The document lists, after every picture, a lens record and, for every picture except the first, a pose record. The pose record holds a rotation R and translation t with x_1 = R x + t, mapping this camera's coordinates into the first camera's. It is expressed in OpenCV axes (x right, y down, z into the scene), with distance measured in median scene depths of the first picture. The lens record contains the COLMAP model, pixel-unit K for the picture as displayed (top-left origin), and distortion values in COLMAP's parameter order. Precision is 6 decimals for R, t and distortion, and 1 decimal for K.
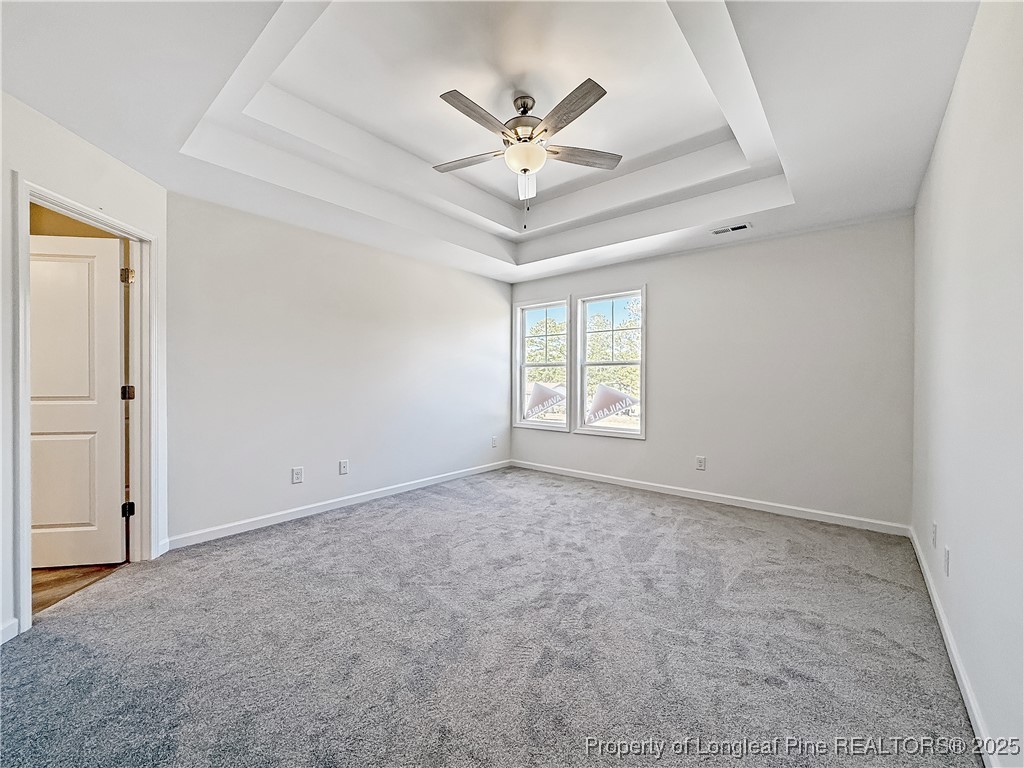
lens RADIAL K [[409.2, 0, 507.0], [0, 409.2, 383.6], [0, 0, 1]] dist [0.000432, 0.000257]
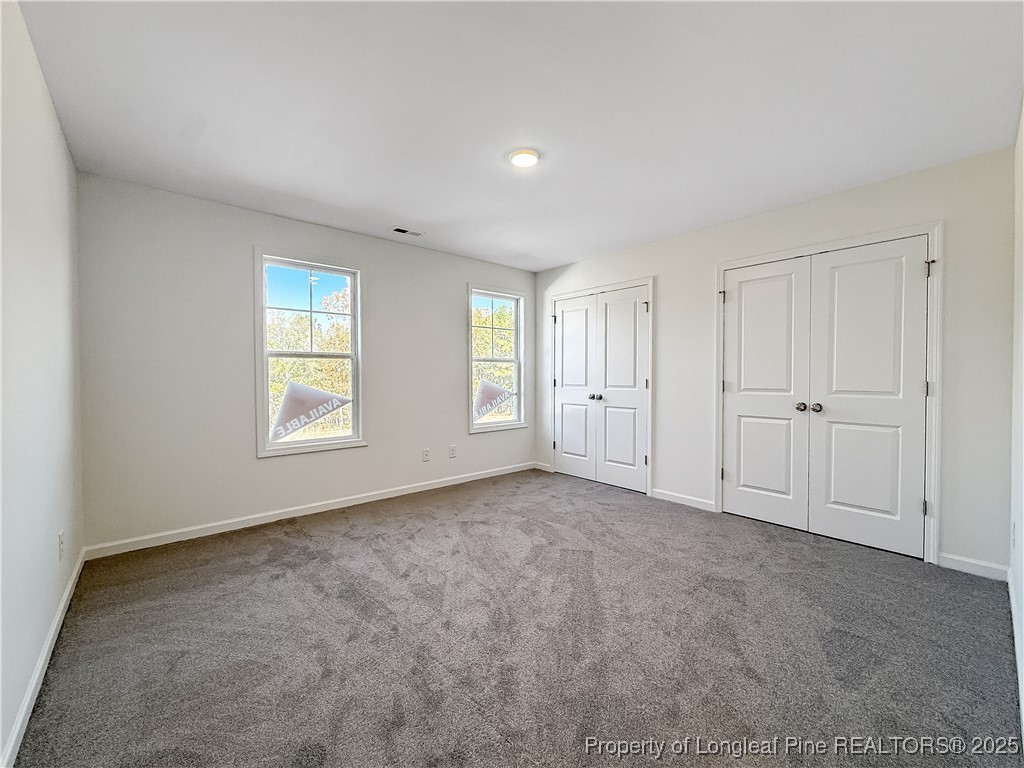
lens RADIAL K [[474.8, 0, 512.0], [0, 474.8, 384.0], [0, 0, 1]] dist [-0.001335, -0.000215]
pose [[0.088879, -0.026165, 0.995699, -0.677526], [0.019131, 0.999515, 0.024558, -0.010349], [-0.995859, 0.016866, 0.089336, 0.643167]]
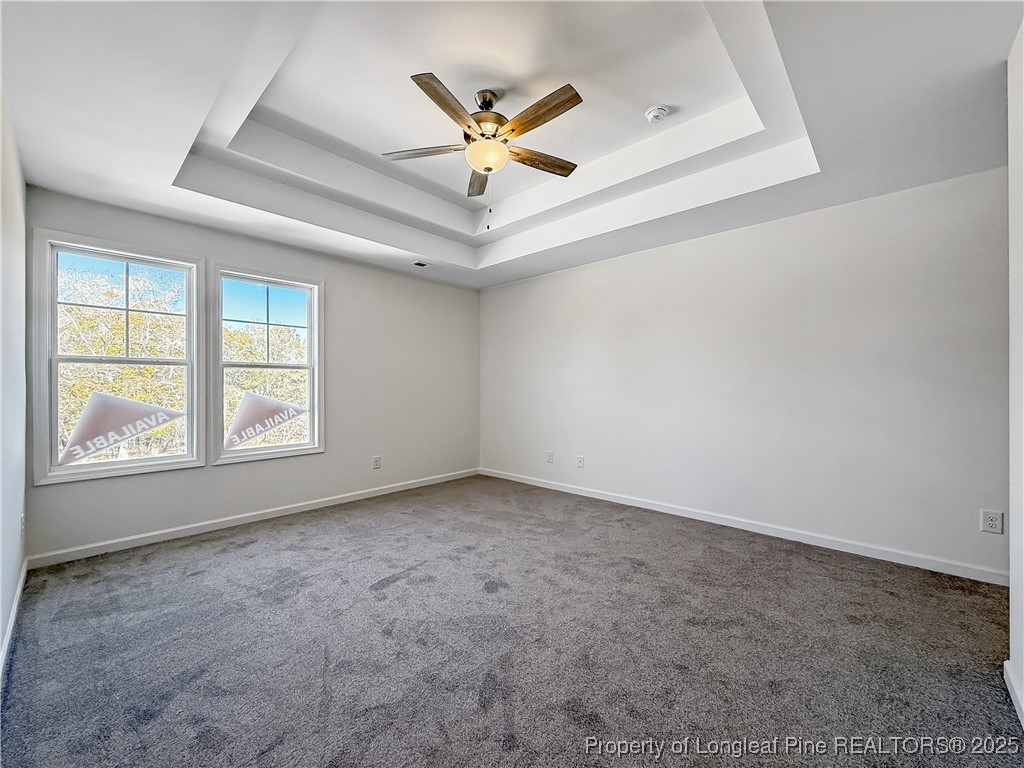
lens RADIAL K [[414.9, 0, 512.0], [0, 414.9, 384.0], [0, 0, 1]] dist [0.000426, 0.000081]
pose [[0.042290, 0.000439, 0.999105, -0.601696], [0.010745, 0.999942, -0.000894, -0.008800], [-0.999048, 0.010773, 0.042283, 0.578427]]
